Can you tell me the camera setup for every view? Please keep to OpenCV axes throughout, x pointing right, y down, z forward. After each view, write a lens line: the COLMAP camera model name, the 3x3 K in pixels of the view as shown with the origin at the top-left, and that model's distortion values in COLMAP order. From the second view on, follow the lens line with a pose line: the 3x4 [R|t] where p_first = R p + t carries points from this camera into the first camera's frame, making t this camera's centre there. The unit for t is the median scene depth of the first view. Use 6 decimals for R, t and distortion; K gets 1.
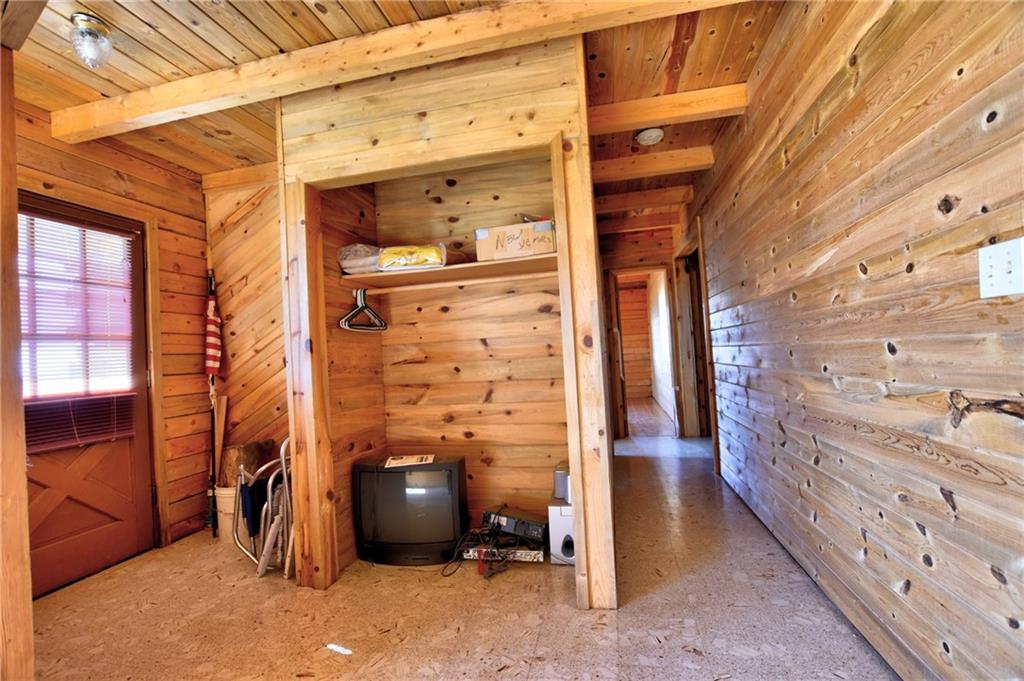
lens RADIAL K [[449.8, 0, 510.8], [0, 449.8, 344.7], [0, 0, 1]] dist [-0.021402, -0.000088]
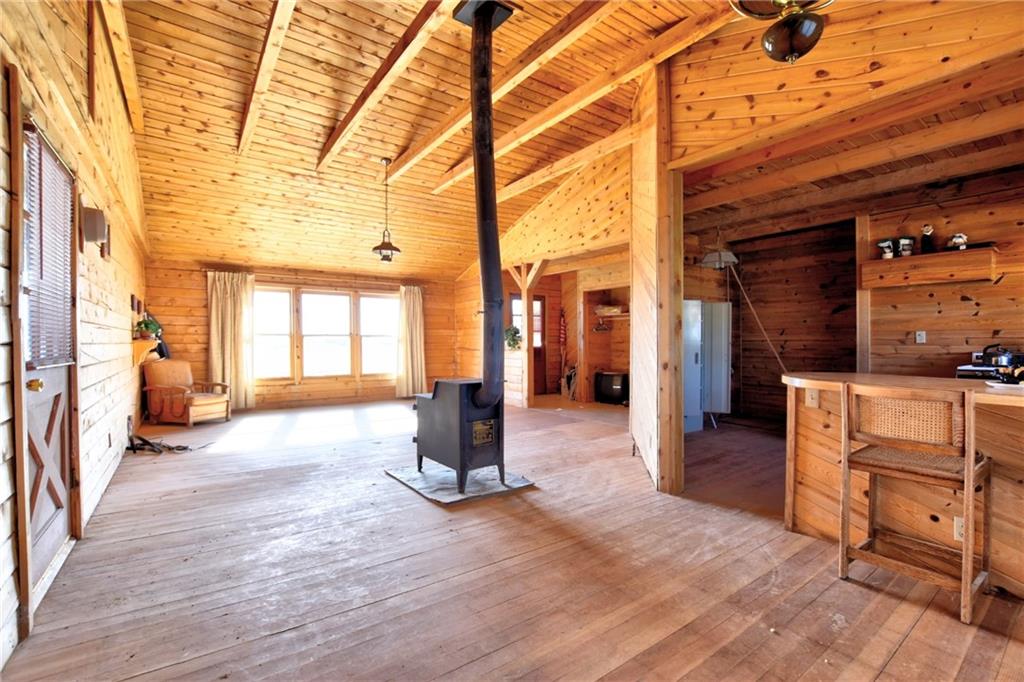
lens RADIAL K [[449.8, 0, 512.1], [0, 449.8, 344.9], [0, 0, 1]] dist [-0.021402, -0.000088]
pose [[0.746624, 0.058800, -0.662643, 1.389256], [-0.026172, 0.997911, 0.059062, -0.116550], [0.664731, -0.026754, 0.746603, -1.896238]]
